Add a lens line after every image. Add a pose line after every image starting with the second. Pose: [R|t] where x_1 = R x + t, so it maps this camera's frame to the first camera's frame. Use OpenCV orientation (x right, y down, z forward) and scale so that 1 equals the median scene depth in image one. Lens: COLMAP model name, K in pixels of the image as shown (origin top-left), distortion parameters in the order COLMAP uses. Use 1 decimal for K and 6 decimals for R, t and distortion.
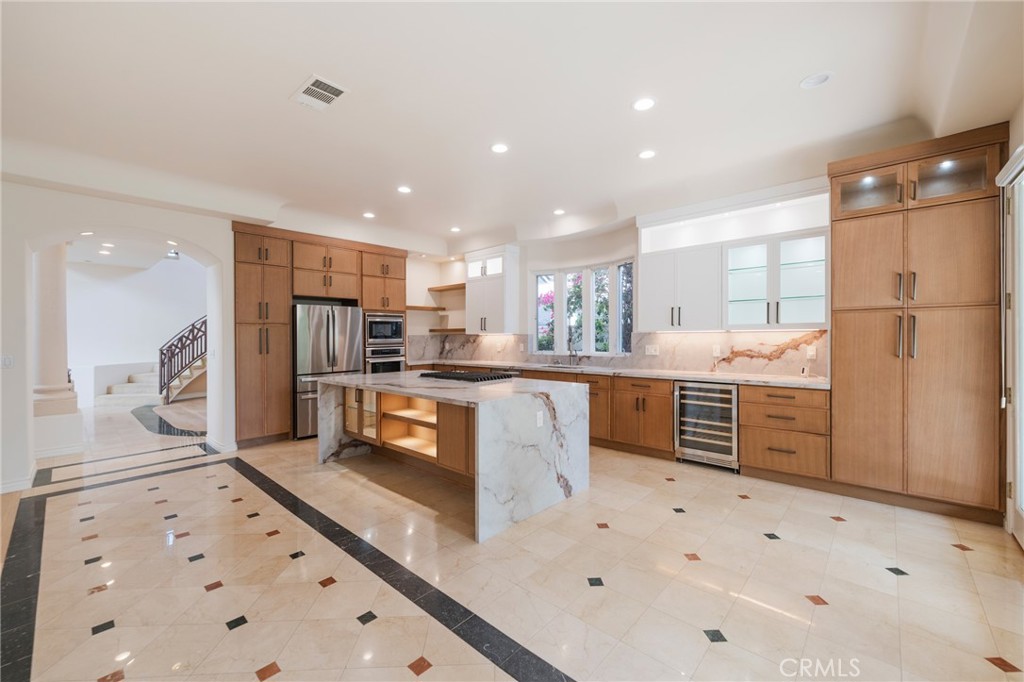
lens RADIAL K [[412.0, 0, 511.2], [0, 412.0, 336.9], [0, 0, 1]] dist [-0.001583, -0.000117]
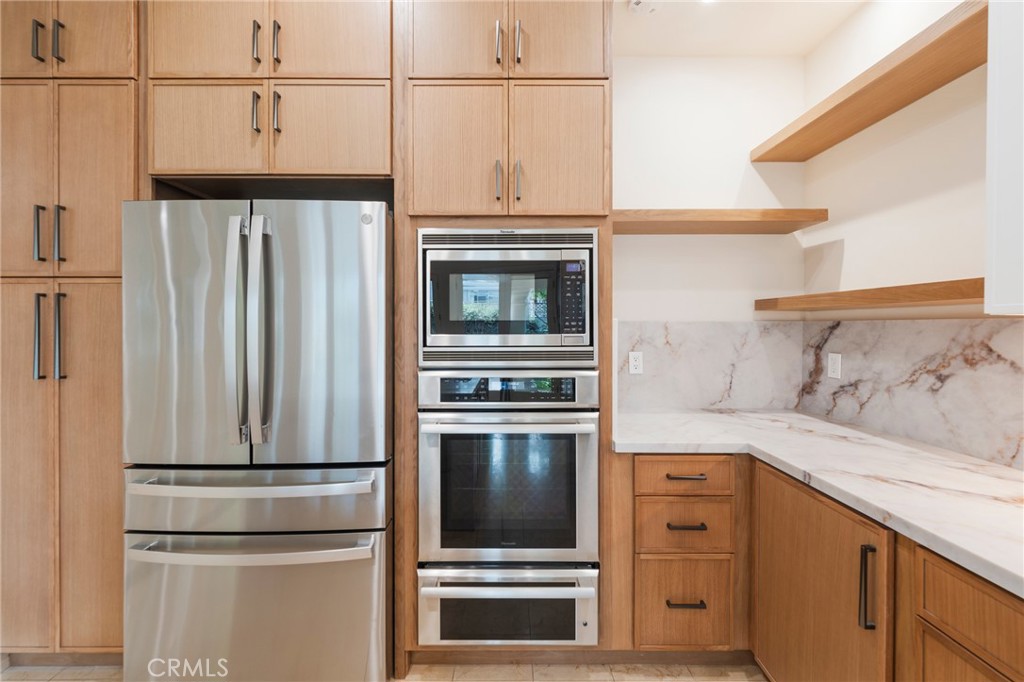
lens RADIAL K [[412.0, 0, 511.8], [0, 412.0, 323.4], [0, 0, 1]] dist [-0.001583, -0.000117]
pose [[0.676164, 0.004503, -0.736737, -0.159158], [-0.008720, 0.999960, -0.001891, -0.001698], [0.736699, 0.007703, 0.676177, 1.046627]]
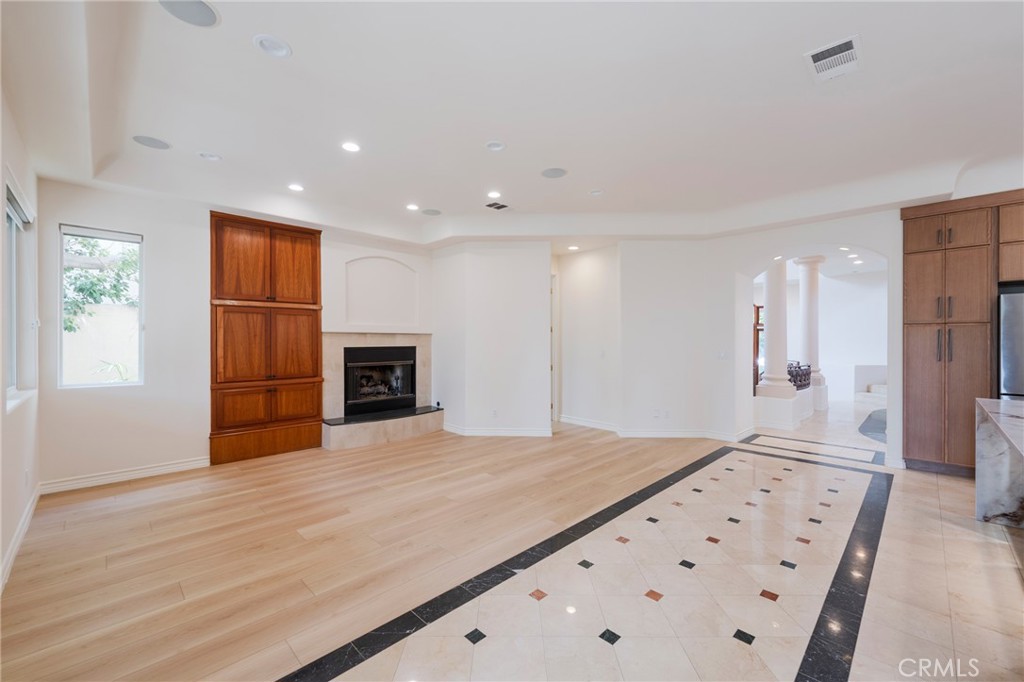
lens RADIAL K [[412.0, 0, 510.7], [0, 412.0, 338.8], [0, 0, 1]] dist [-0.001583, -0.000117]
pose [[-0.046621, 0.004359, -0.998903, 0.237486], [-0.005777, 0.999973, 0.004633, -0.001104], [0.998896, 0.005987, -0.046594, 0.194898]]
